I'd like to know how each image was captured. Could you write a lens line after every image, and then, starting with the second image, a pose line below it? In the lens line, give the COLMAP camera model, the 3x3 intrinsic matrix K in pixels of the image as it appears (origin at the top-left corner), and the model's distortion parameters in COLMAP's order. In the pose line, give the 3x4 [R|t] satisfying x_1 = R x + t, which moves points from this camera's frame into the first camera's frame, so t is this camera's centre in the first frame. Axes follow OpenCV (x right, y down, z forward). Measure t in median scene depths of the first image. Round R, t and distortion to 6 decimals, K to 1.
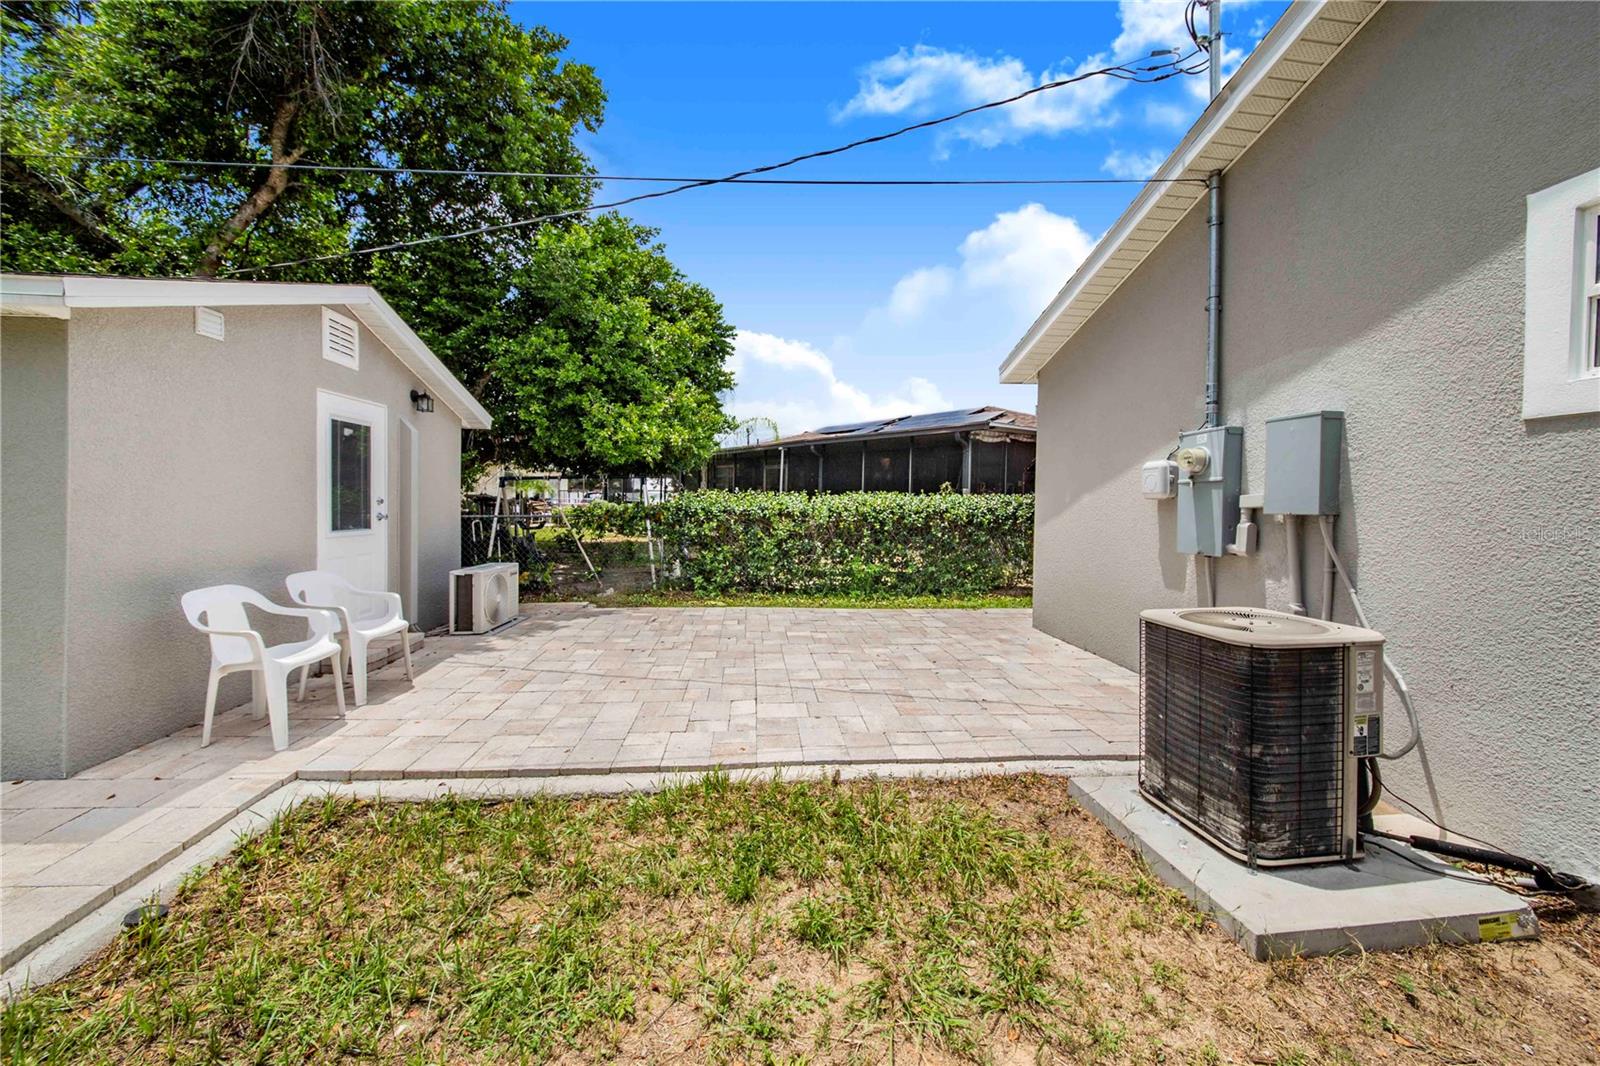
lens RADIAL K [[568.8, 0, 790.4], [0, 568.8, 532.7], [0, 0, 1]] dist [-0.004606, -0.004511]
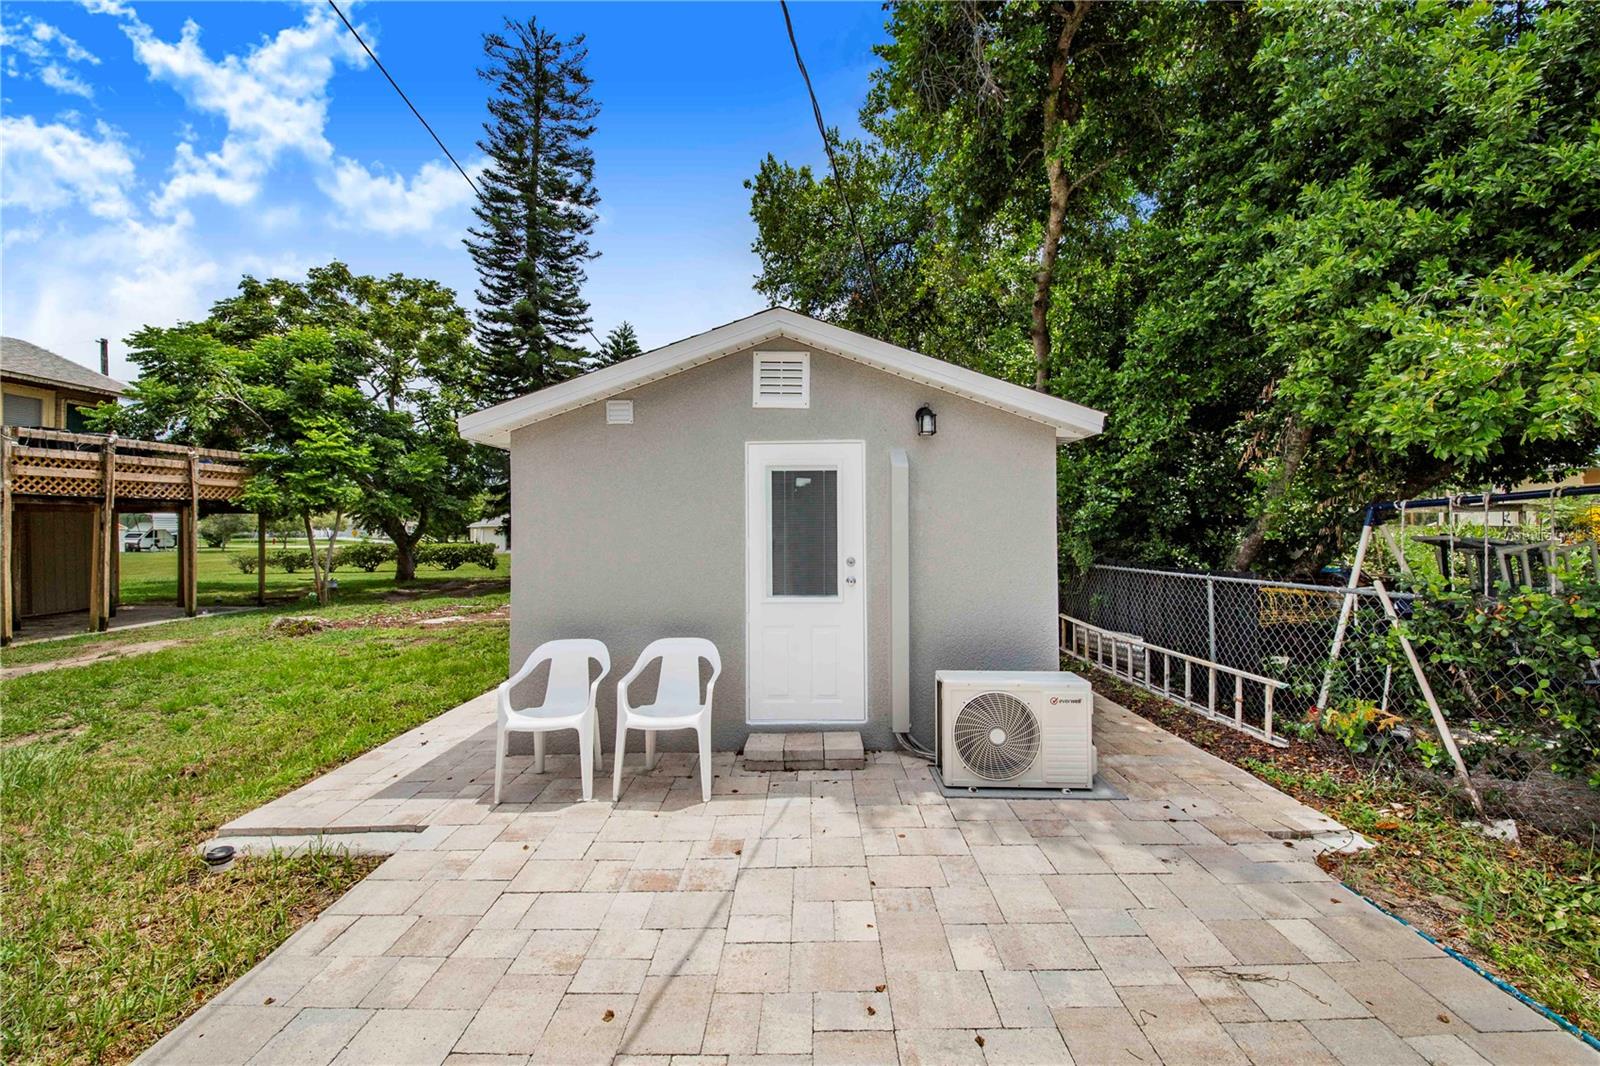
lens RADIAL K [[603.0, 0, 810.0], [0, 603.0, 533.7], [0, 0, 1]] dist [0.000995, 0.000021]
pose [[-0.062284, -0.003426, -0.998053, 0.109768], [-0.048395, 0.998828, -0.000409, -0.080997], [0.996884, 0.048275, -0.062377, 0.874946]]
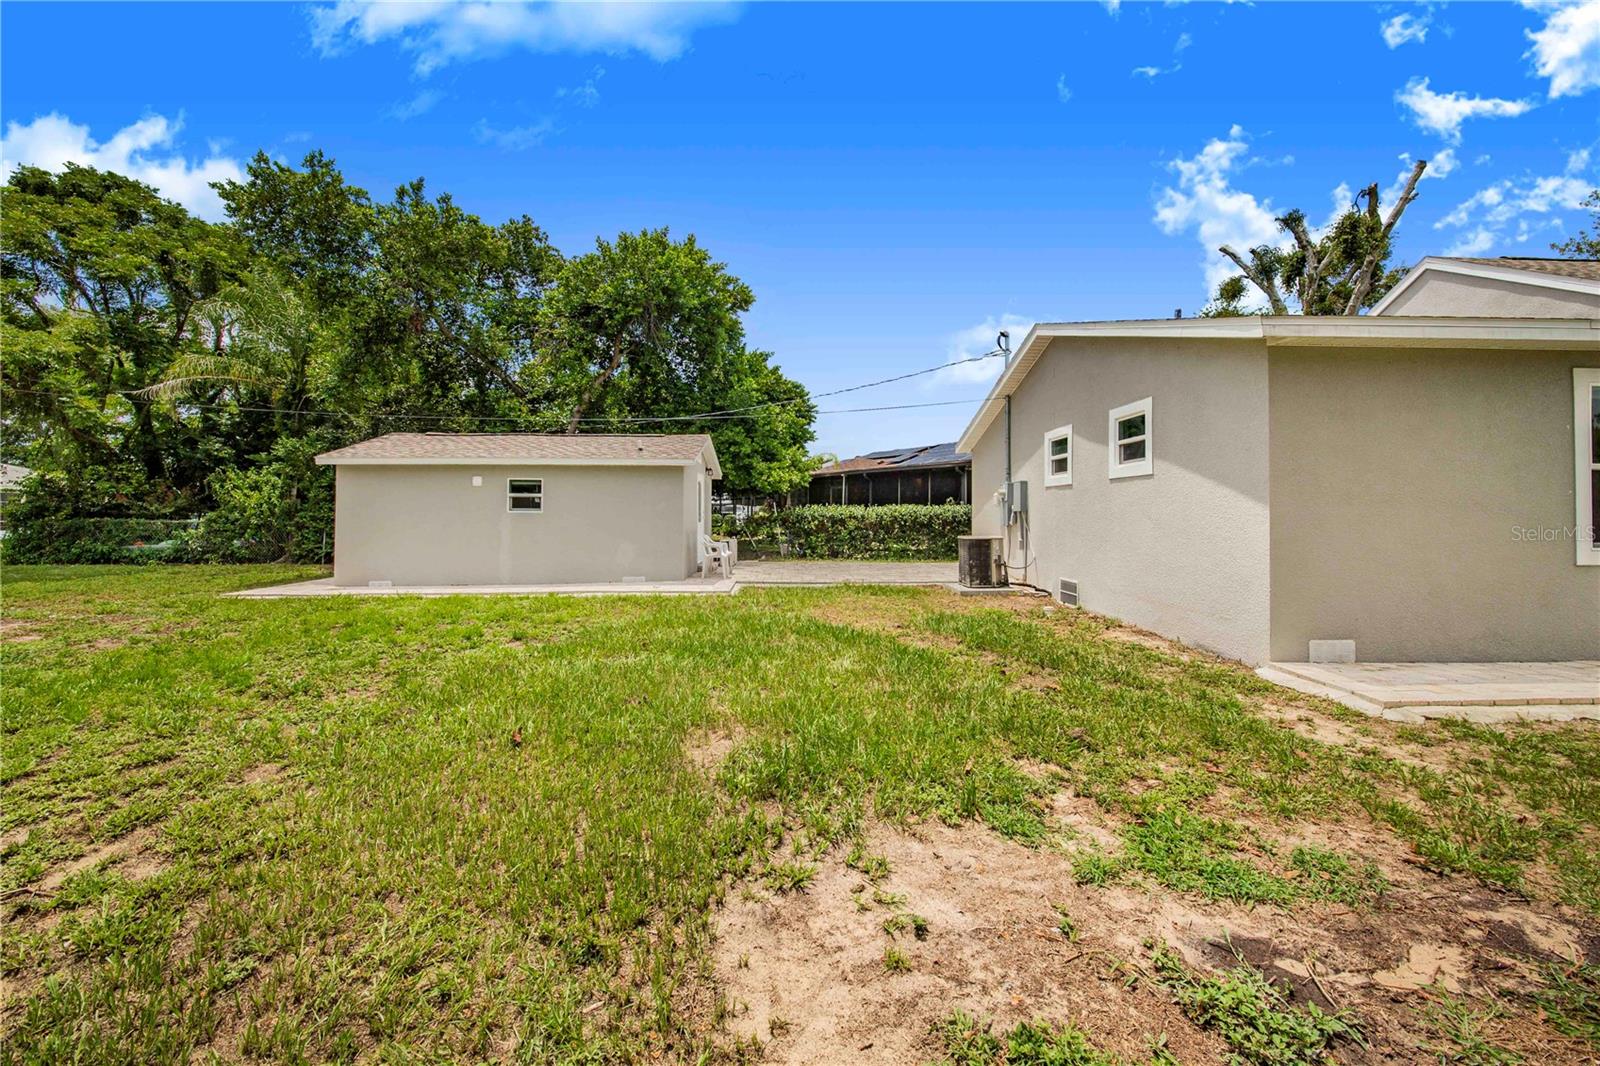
lens RADIAL K [[568.8, 0, 793.9], [0, 568.8, 530.6], [0, 0, 1]] dist [-0.004606, -0.004511]
pose [[0.996991, -0.012394, -0.076524, -0.089151], [0.010585, 0.999656, -0.023996, 0.081244], [0.076795, 0.023114, 0.996779, -1.315931]]
